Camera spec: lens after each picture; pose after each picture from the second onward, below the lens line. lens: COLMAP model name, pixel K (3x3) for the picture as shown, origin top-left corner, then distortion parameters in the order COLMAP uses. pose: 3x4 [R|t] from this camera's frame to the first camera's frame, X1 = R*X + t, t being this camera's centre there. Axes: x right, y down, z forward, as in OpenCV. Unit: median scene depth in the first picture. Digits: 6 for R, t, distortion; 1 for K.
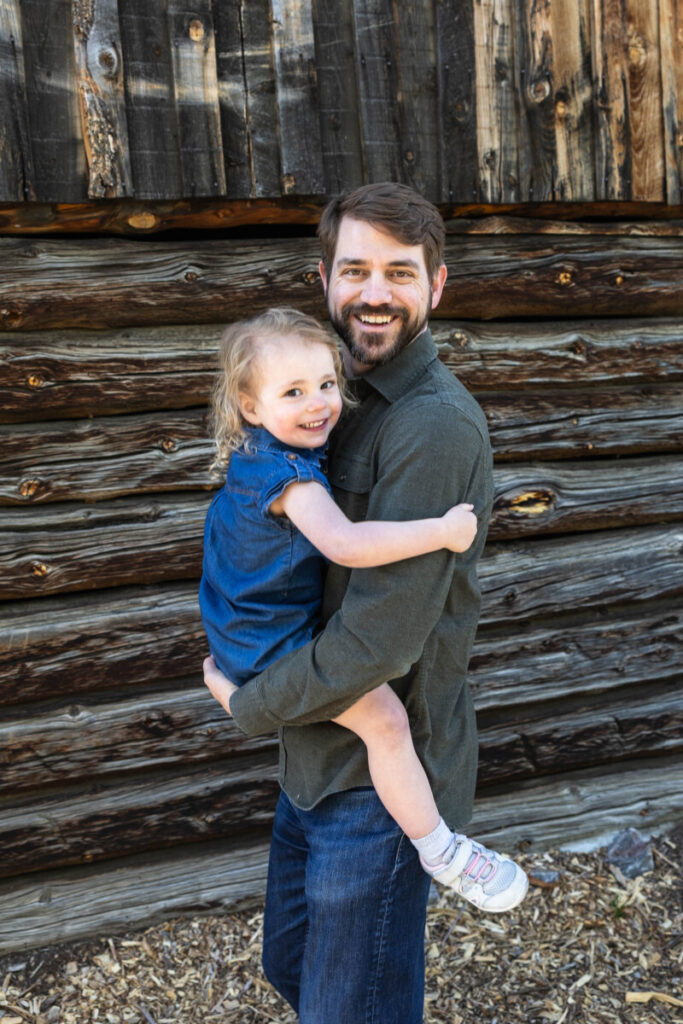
lens RADIAL K [[1136.1, 0, 397.9], [0, 1136.1, 466.7], [0, 0, 1]] dist [0.000127, 0.000000]
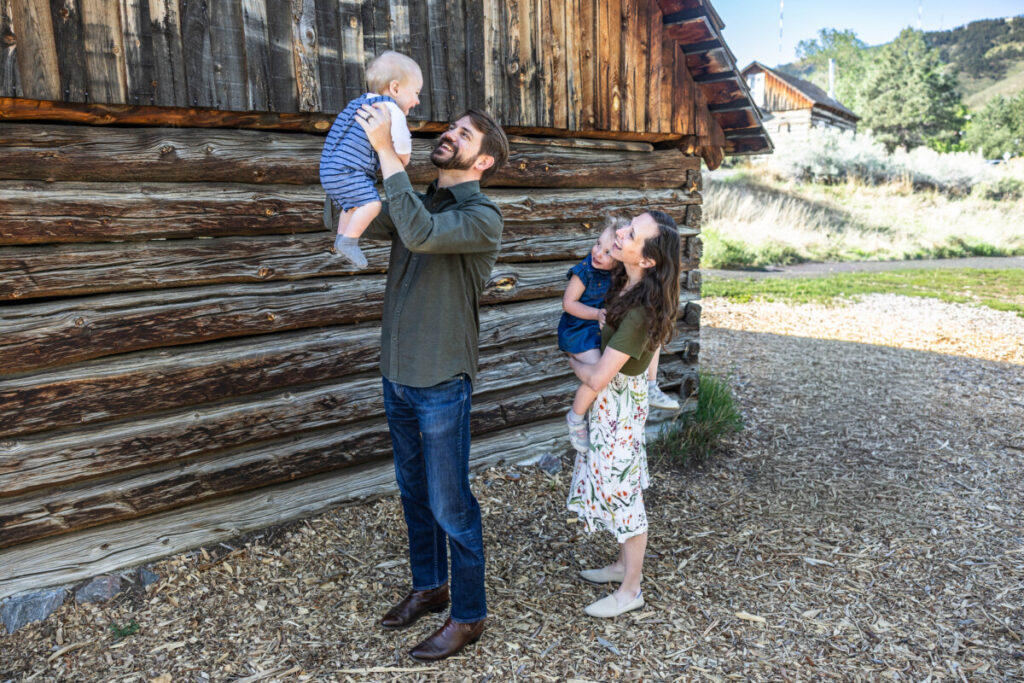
lens RADIAL K [[792.1, 0, 505.6], [0, 792.1, 338.8], [0, 0, 1]] dist [0.001789, 0.001718]
pose [[0.947209, -0.026861, 0.319489, -0.337004], [0.009954, 0.998468, 0.054437, 0.055519], [-0.320461, -0.048383, 0.946025, -0.291344]]
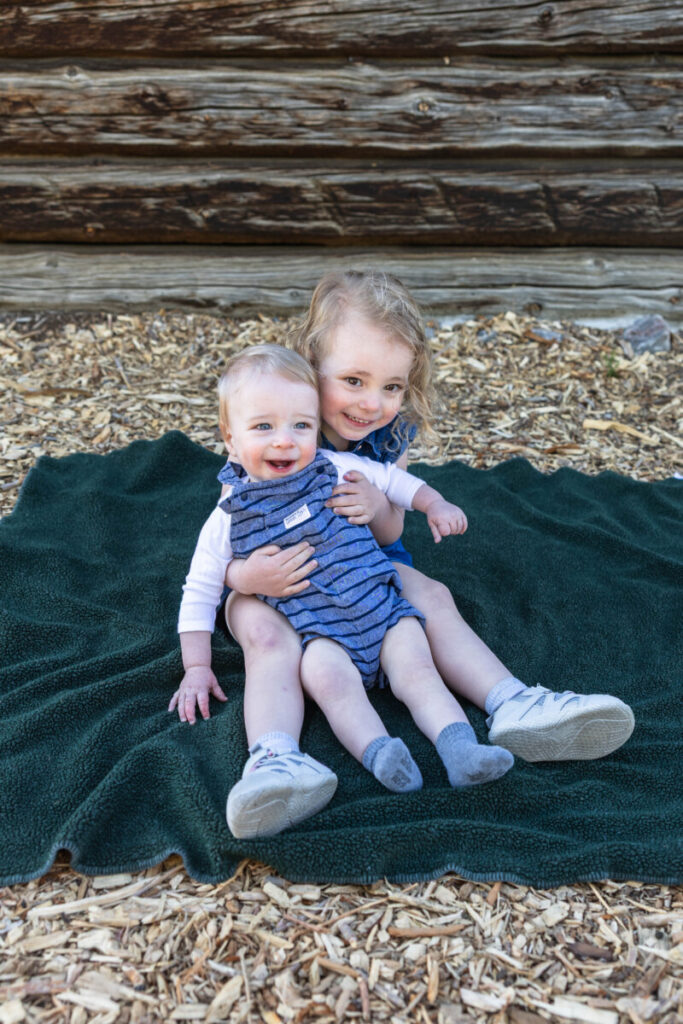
lens RADIAL K [[1007.0, 0, 383.6], [0, 1007.0, 522.9], [0, 0, 1]] dist [0.002076, 0.000000]
pose [[0.961092, 0.150072, -0.231906, 0.236838], [-0.083993, 0.958563, 0.272216, 0.314829], [0.263149, -0.242146, 0.933872, 0.130489]]
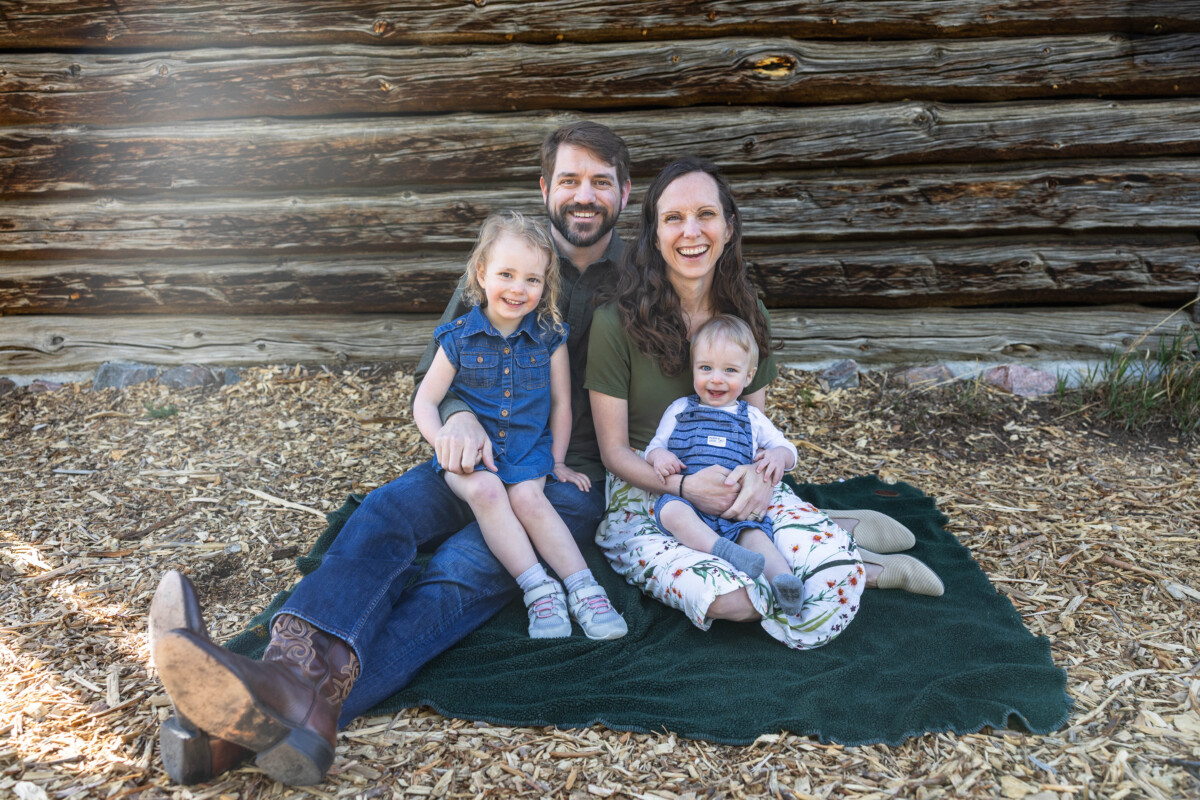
lens RADIAL K [[928.2, 0, 606.7], [0, 928.2, 392.3], [0, 0, 1]] dist [0.001789, 0.001718]
pose [[0.930645, 0.099495, -0.352138, 0.359940], [-0.064193, 0.991793, 0.110575, 0.298808], [0.360249, -0.080301, 0.929394, -0.008101]]
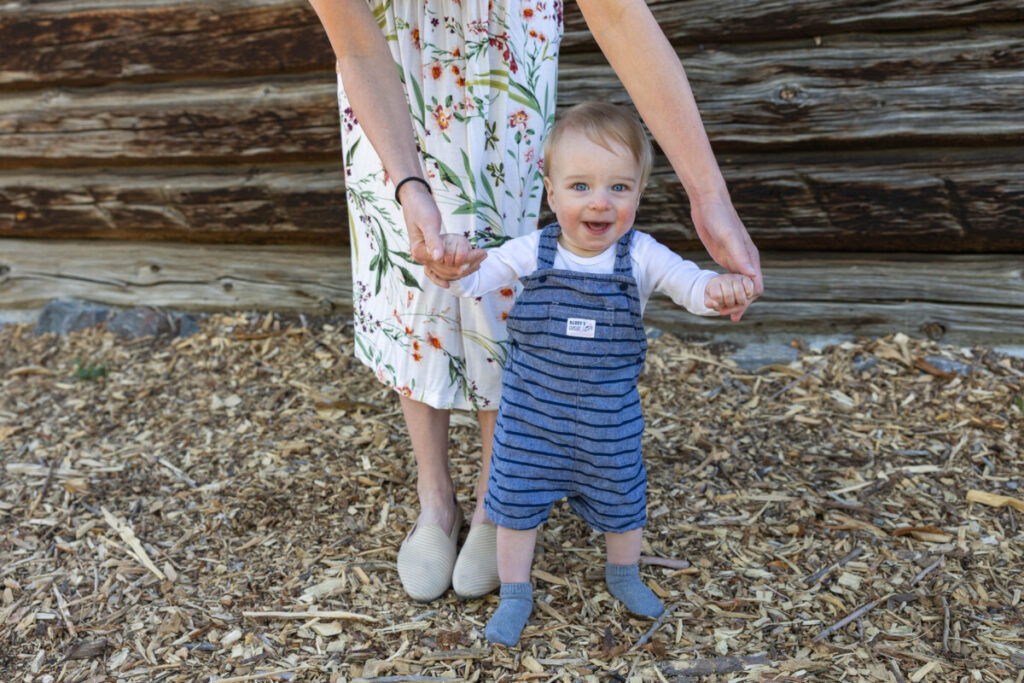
lens RADIAL K [[1050.2, 0, 481.6], [0, 1050.2, 328.3], [0, 0, 1]] dist [0.001039, 0.000000]
pose [[0.784797, 0.146662, -0.602150, 0.327329], [-0.070424, 0.986407, 0.148467, 0.274511], [0.615739, -0.074111, 0.784457, 0.287444]]
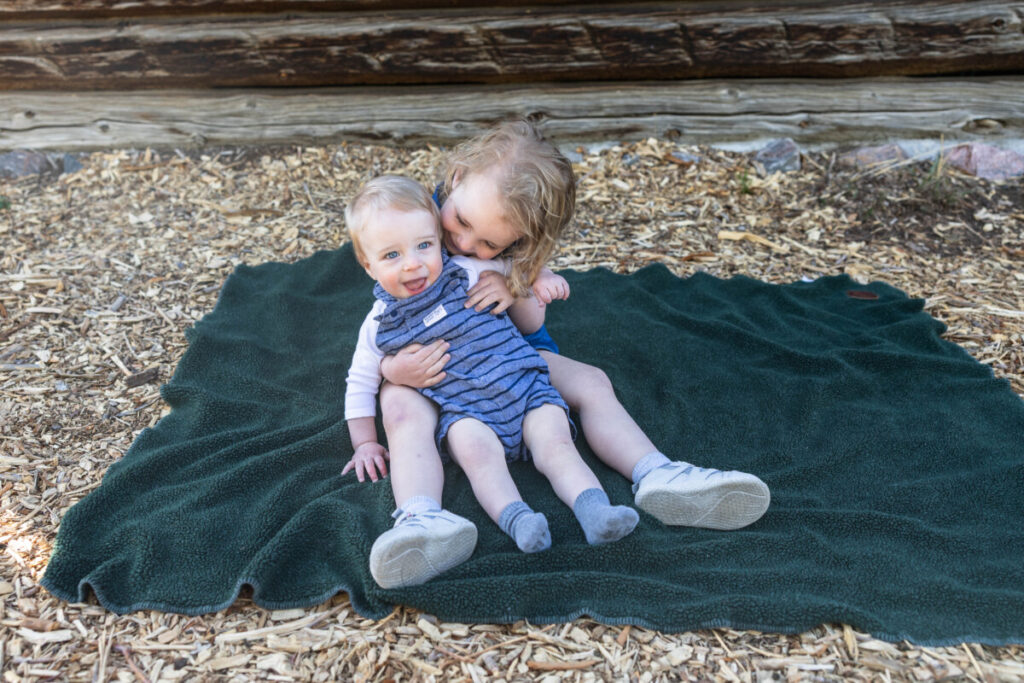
lens RADIAL K [[911.0, 0, 463.3], [0, 911.0, 301.8], [0, 0, 1]] dist [-0.001664, 0.008303]
pose [[0.935364, 0.135114, -0.326863, 0.251971], [-0.058384, 0.970462, 0.234083, 0.327167], [0.348836, -0.199869, 0.915623, 0.118078]]
